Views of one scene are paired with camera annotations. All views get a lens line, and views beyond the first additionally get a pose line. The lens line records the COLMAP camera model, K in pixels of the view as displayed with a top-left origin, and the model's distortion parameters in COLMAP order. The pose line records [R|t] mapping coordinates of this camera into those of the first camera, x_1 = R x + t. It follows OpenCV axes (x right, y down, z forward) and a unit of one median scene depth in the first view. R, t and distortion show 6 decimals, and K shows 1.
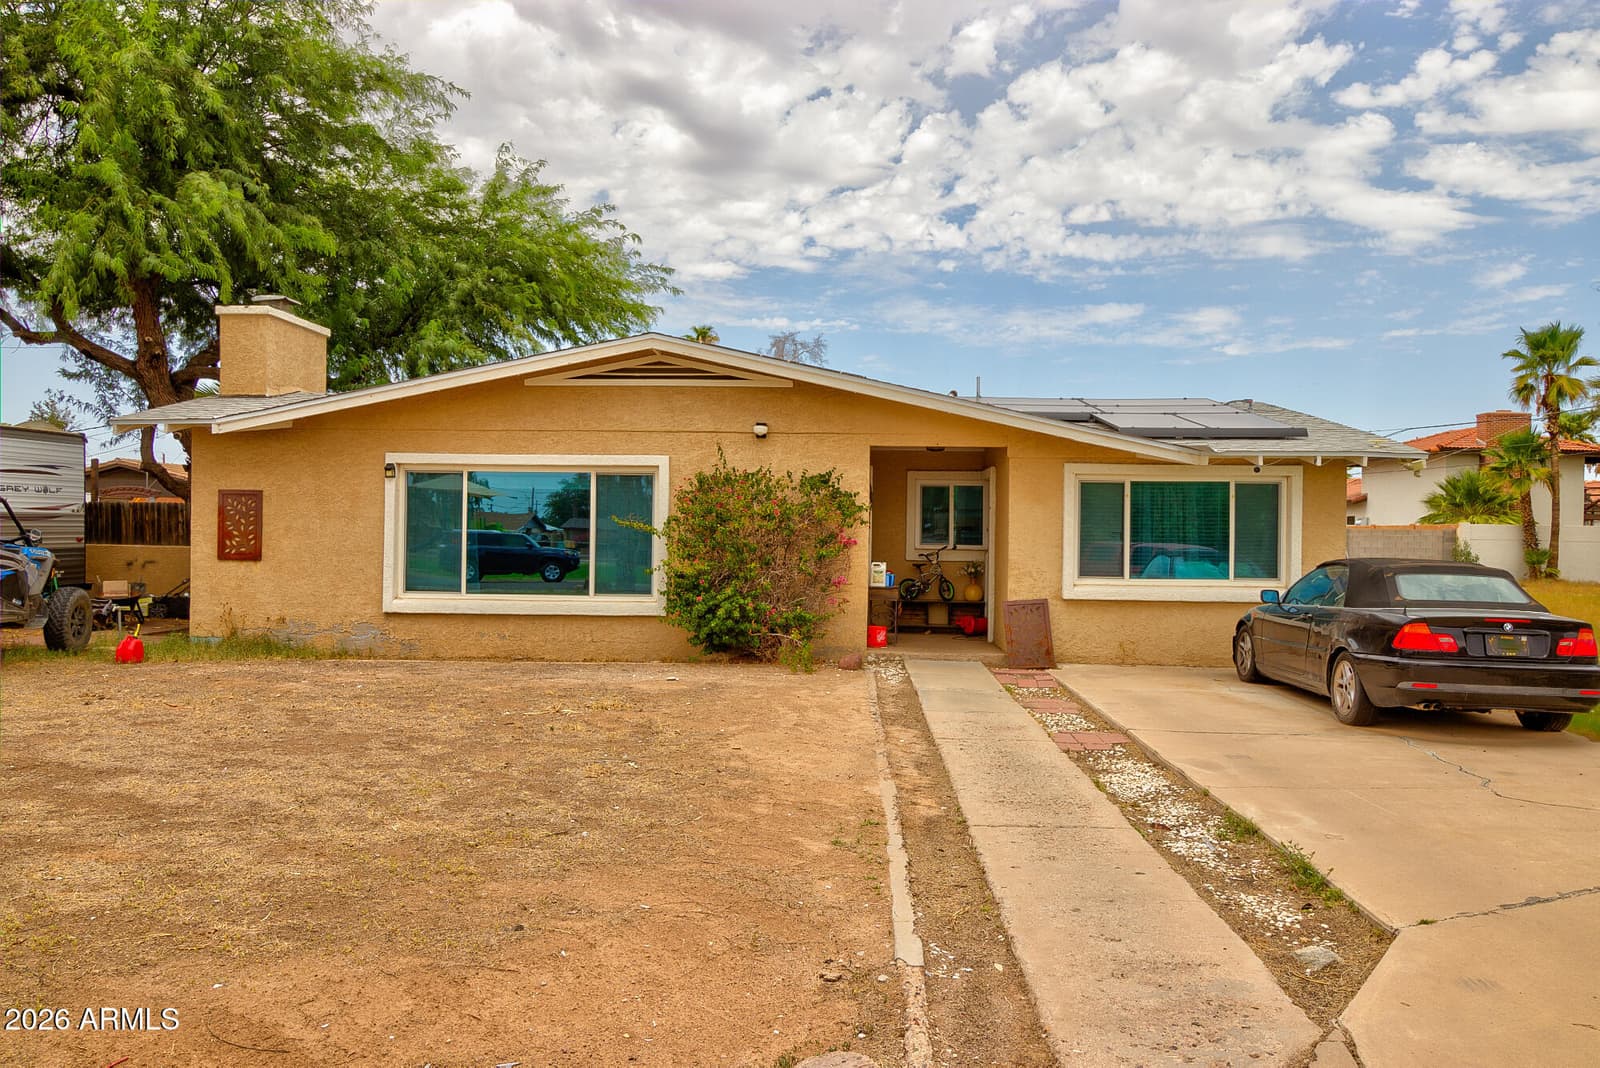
lens RADIAL K [[1493.2, 0, 800.0], [0, 1493.2, 534.0], [0, 0, 1]] dist [0.018798, 0.000445]
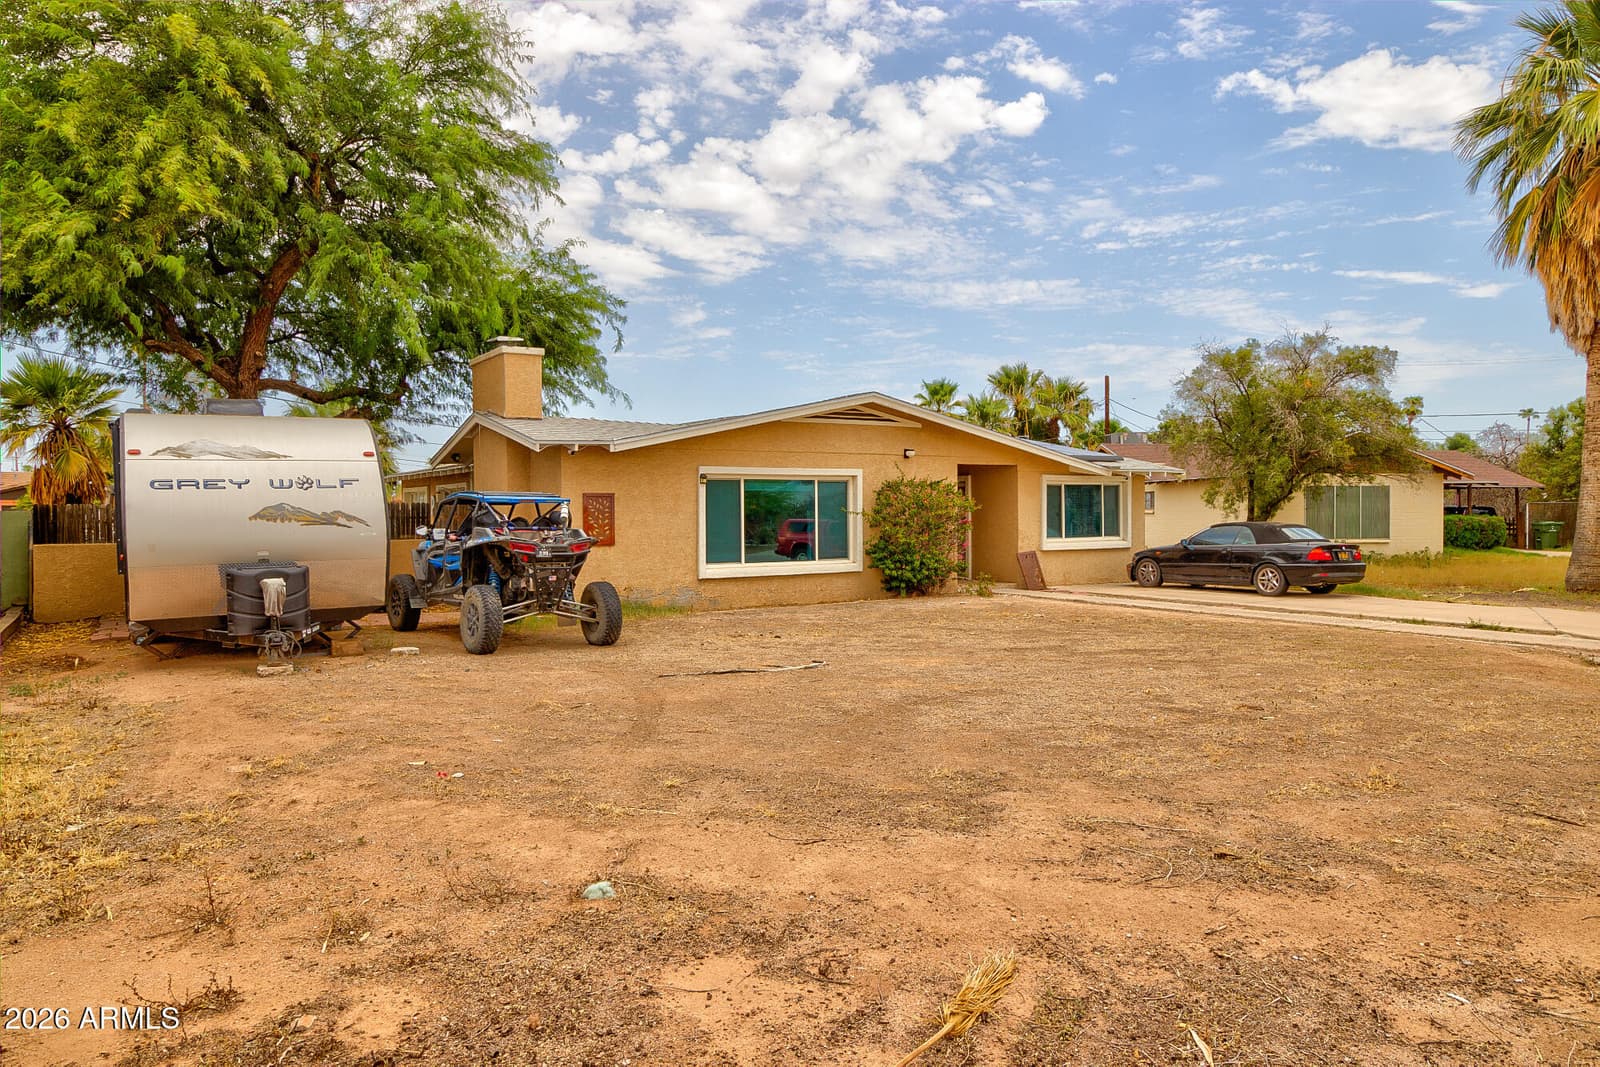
lens RADIAL K [[1493.2, 0, 800.0], [0, 1493.2, 533.5], [0, 0, 1]] dist [0.018798, 0.000445]
pose [[0.731032, -0.028009, 0.681768, -0.364255], [0.020155, 0.999608, 0.019455, -0.004998], [-0.682045, -0.000482, 0.731310, -0.031027]]
